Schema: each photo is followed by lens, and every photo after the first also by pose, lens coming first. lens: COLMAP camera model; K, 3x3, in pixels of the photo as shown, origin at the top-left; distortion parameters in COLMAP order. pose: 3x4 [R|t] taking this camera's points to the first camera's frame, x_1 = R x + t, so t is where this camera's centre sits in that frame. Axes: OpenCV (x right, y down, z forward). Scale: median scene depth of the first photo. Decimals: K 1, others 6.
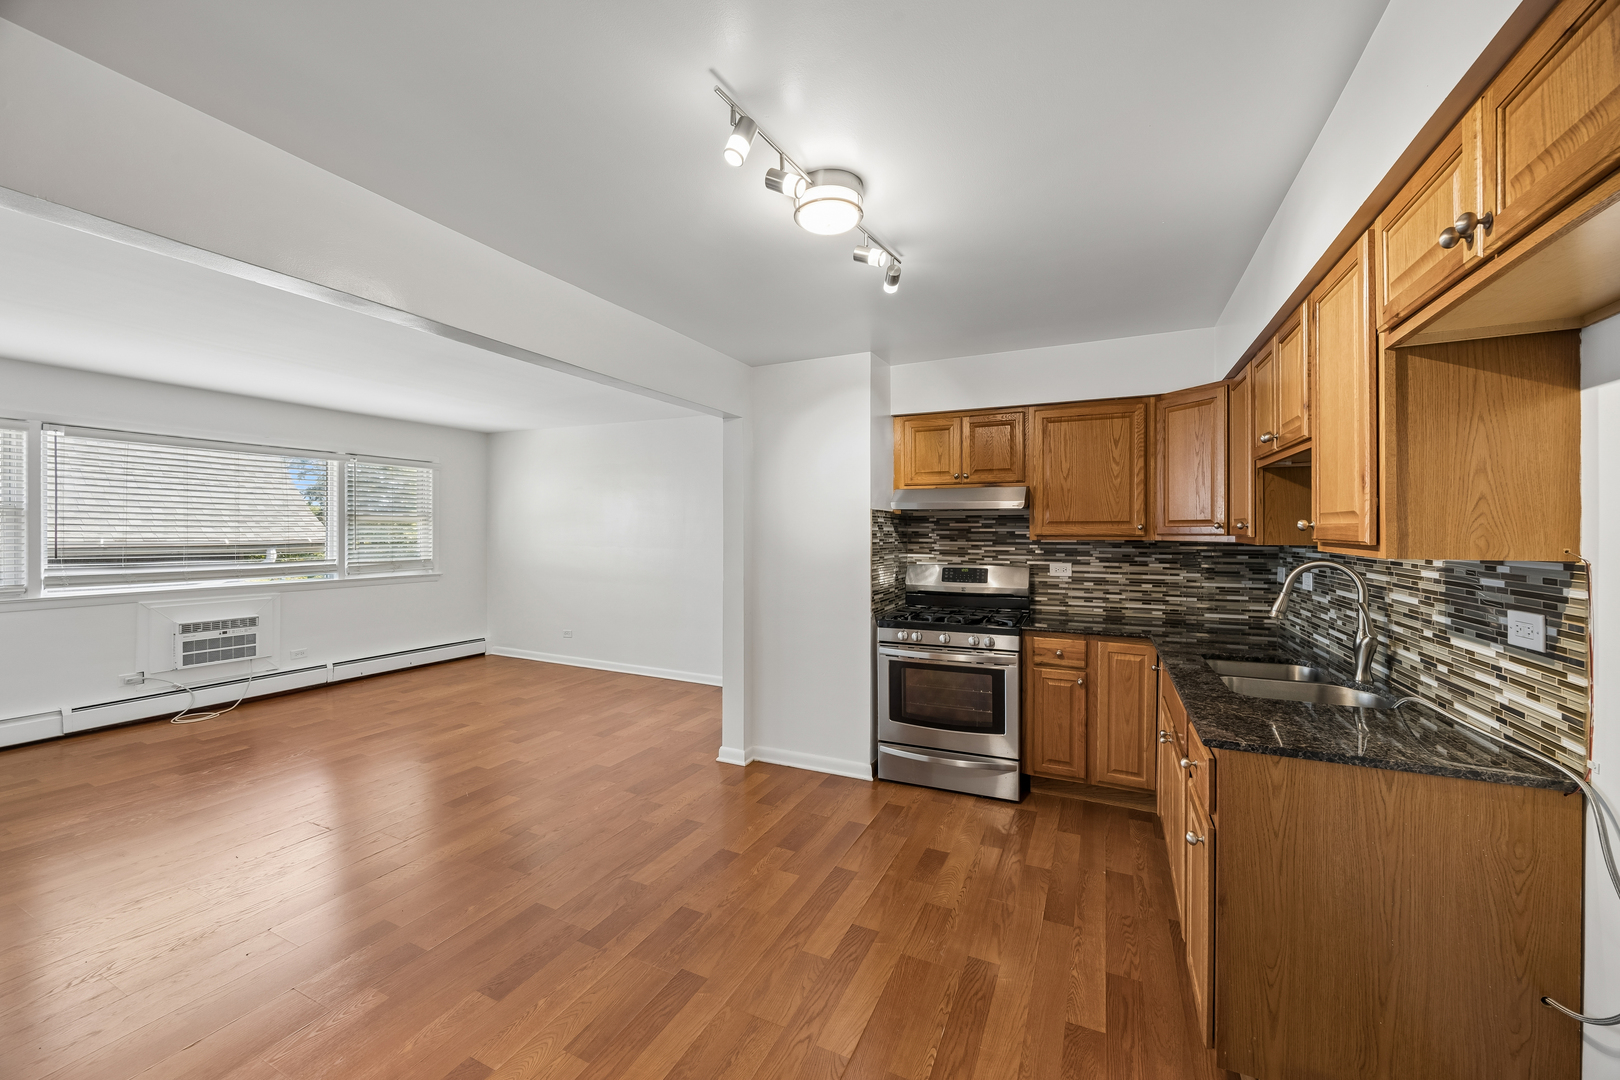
lens RADIAL K [[618.6, 0, 803.1], [0, 618.6, 534.0], [0, 0, 1]] dist [-0.006770, 0.000957]
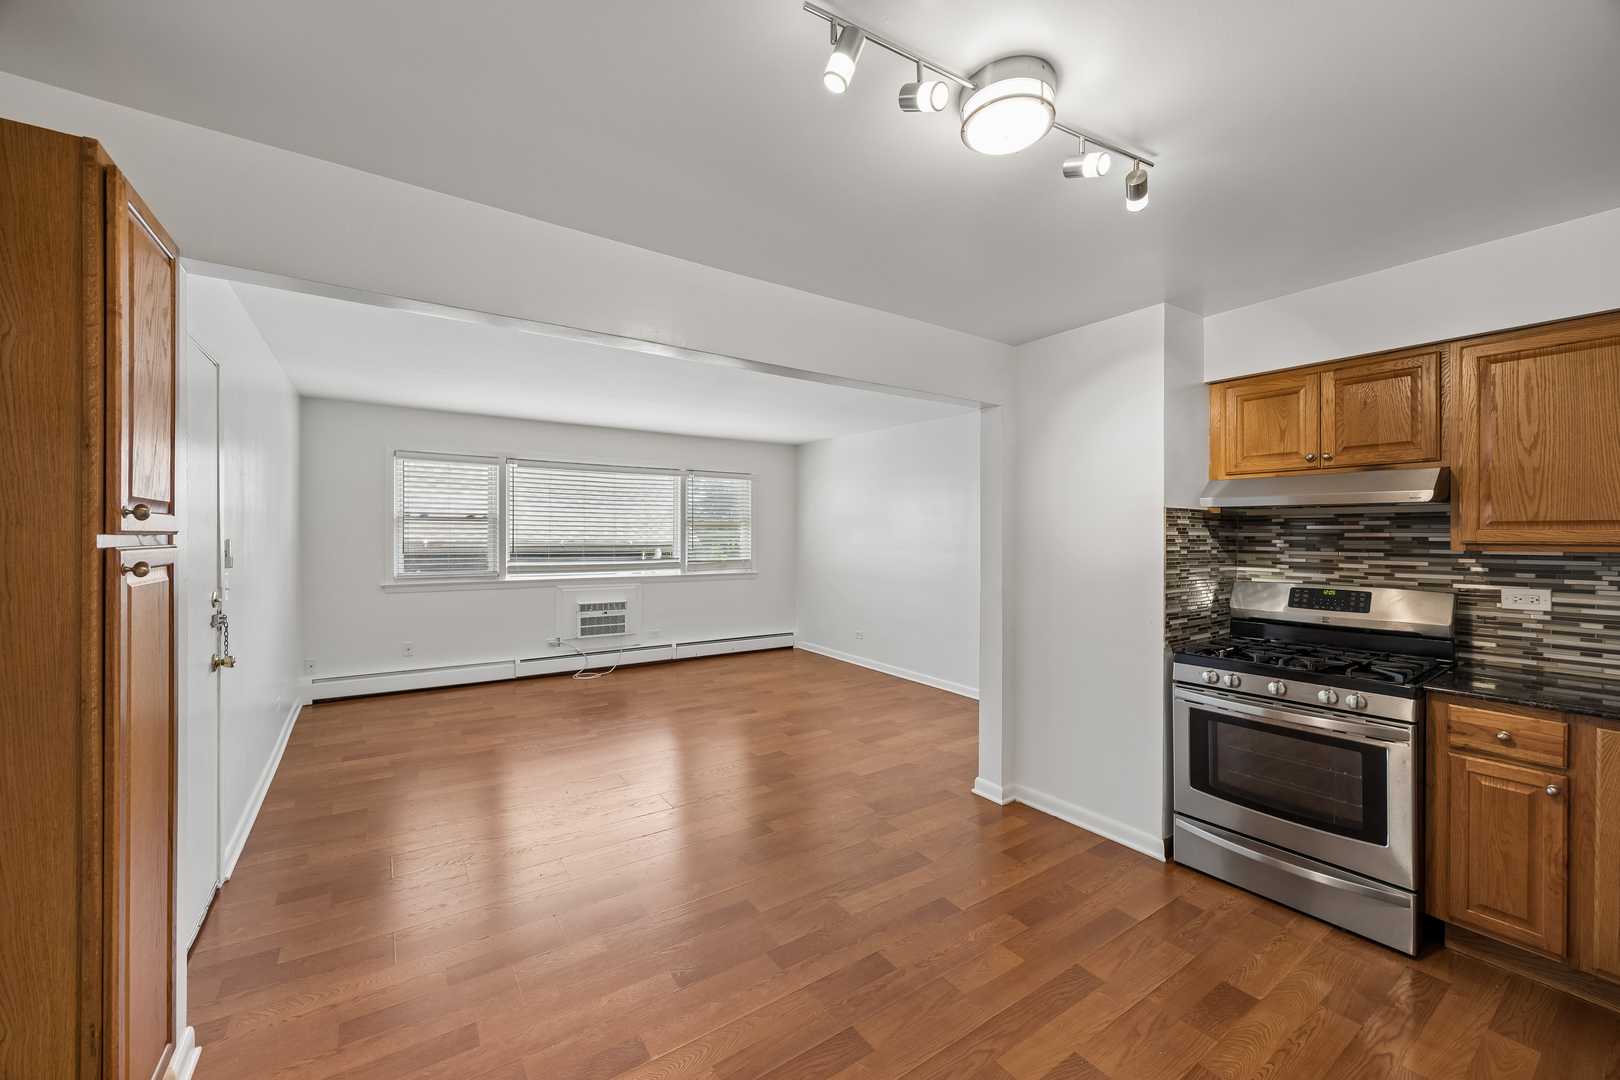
lens RADIAL K [[618.6, 0, 803.4], [0, 618.6, 536.2], [0, 0, 1]] dist [-0.006770, 0.000957]
pose [[0.863083, 0.002577, -0.505055, 0.105547], [-0.004716, 0.999985, -0.002956, -0.000123], [0.505040, 0.004934, 0.863082, 0.106429]]
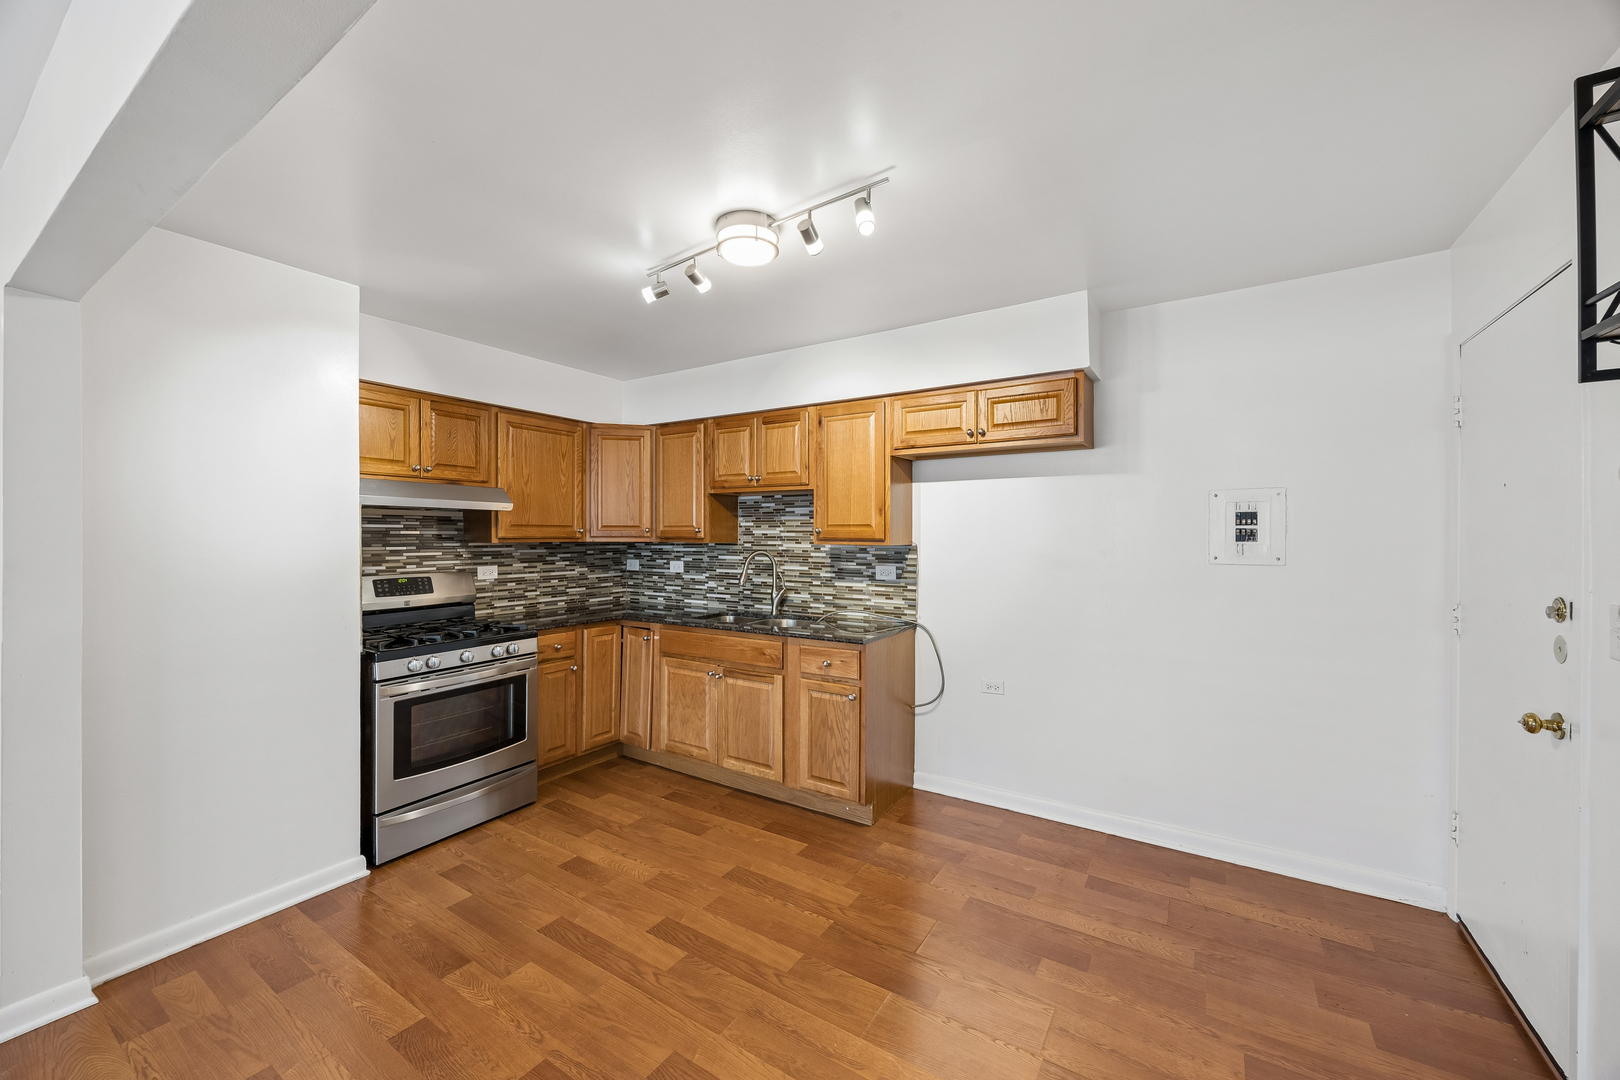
lens RADIAL K [[618.6, 0, 808.8], [0, 618.6, 538.4], [0, 0, 1]] dist [-0.006770, 0.000957]
pose [[0.120673, -0.003739, 0.992685, -0.526687], [0.004074, 0.999986, 0.003272, 0.001515], [-0.992684, 0.003649, 0.120687, 0.378704]]
